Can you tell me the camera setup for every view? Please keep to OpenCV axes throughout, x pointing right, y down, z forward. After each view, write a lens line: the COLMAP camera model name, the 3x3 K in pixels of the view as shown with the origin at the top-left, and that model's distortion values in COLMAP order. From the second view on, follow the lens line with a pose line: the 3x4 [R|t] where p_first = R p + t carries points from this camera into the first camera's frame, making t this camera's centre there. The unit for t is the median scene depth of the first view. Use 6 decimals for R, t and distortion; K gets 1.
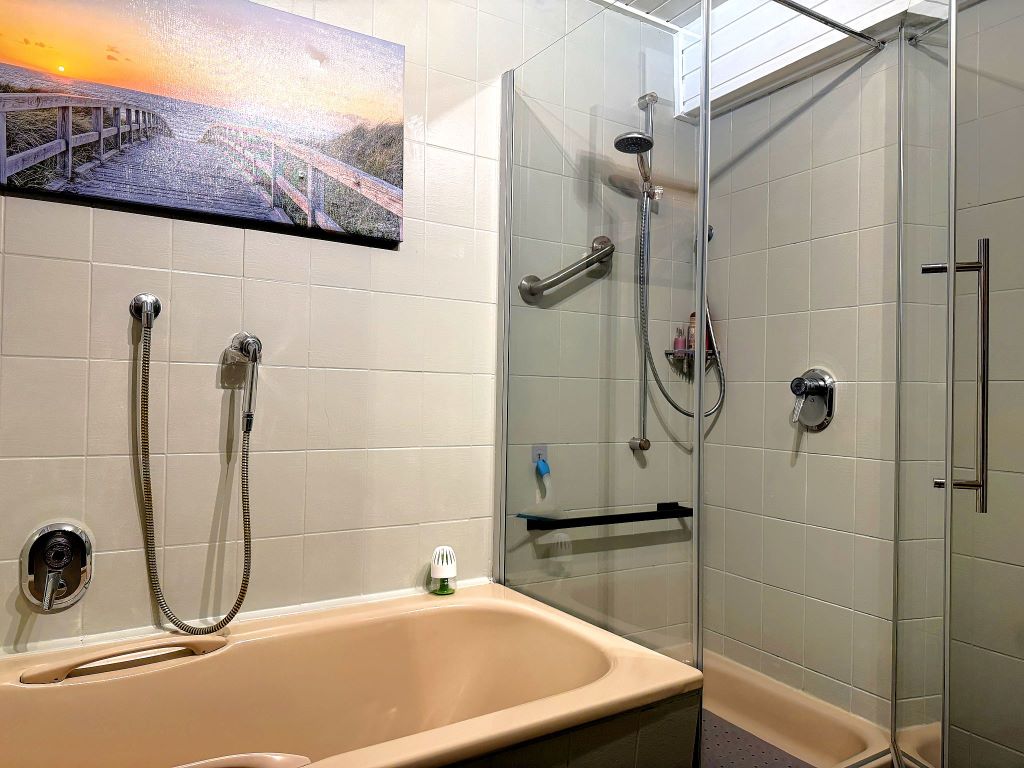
lens RADIAL K [[714.8, 0, 512.2], [0, 714.8, 387.0], [0, 0, 1]] dist [0.048817, -0.059494]
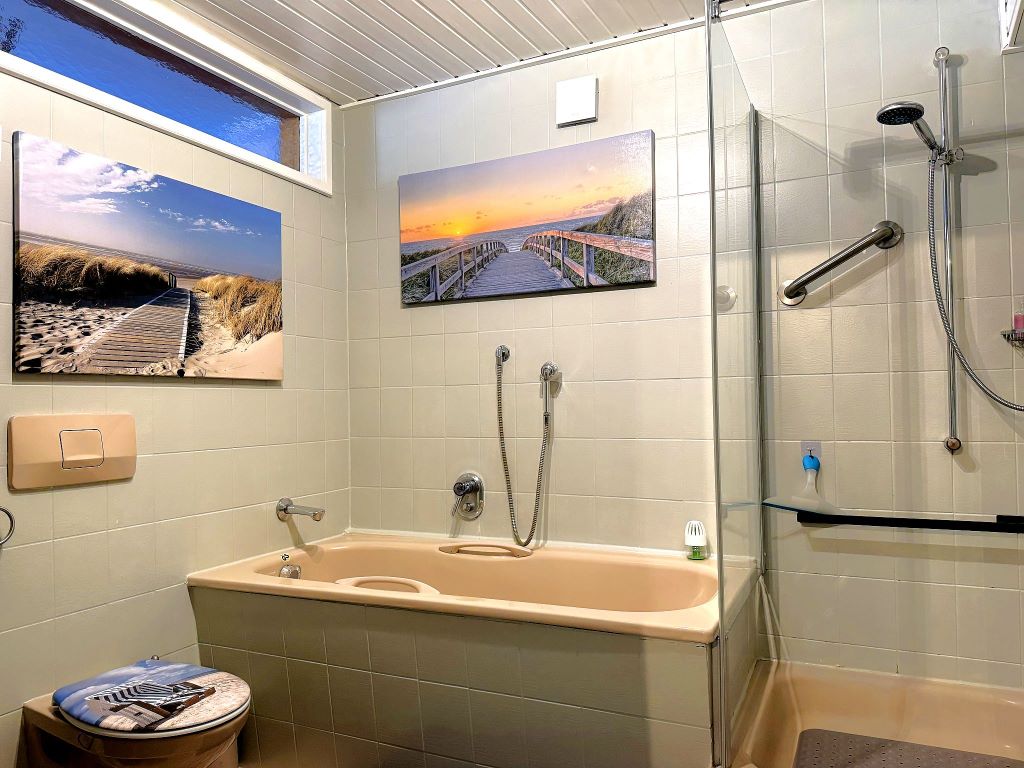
lens RADIAL K [[714.8, 0, 512.2], [0, 714.8, 387.0], [0, 0, 1]] dist [0.048817, -0.059494]
pose [[0.530250, -0.041583, -0.846821, 0.967879], [0.042486, 0.998845, -0.022444, 0.009924], [0.846776, -0.024077, 0.531404, 0.106326]]
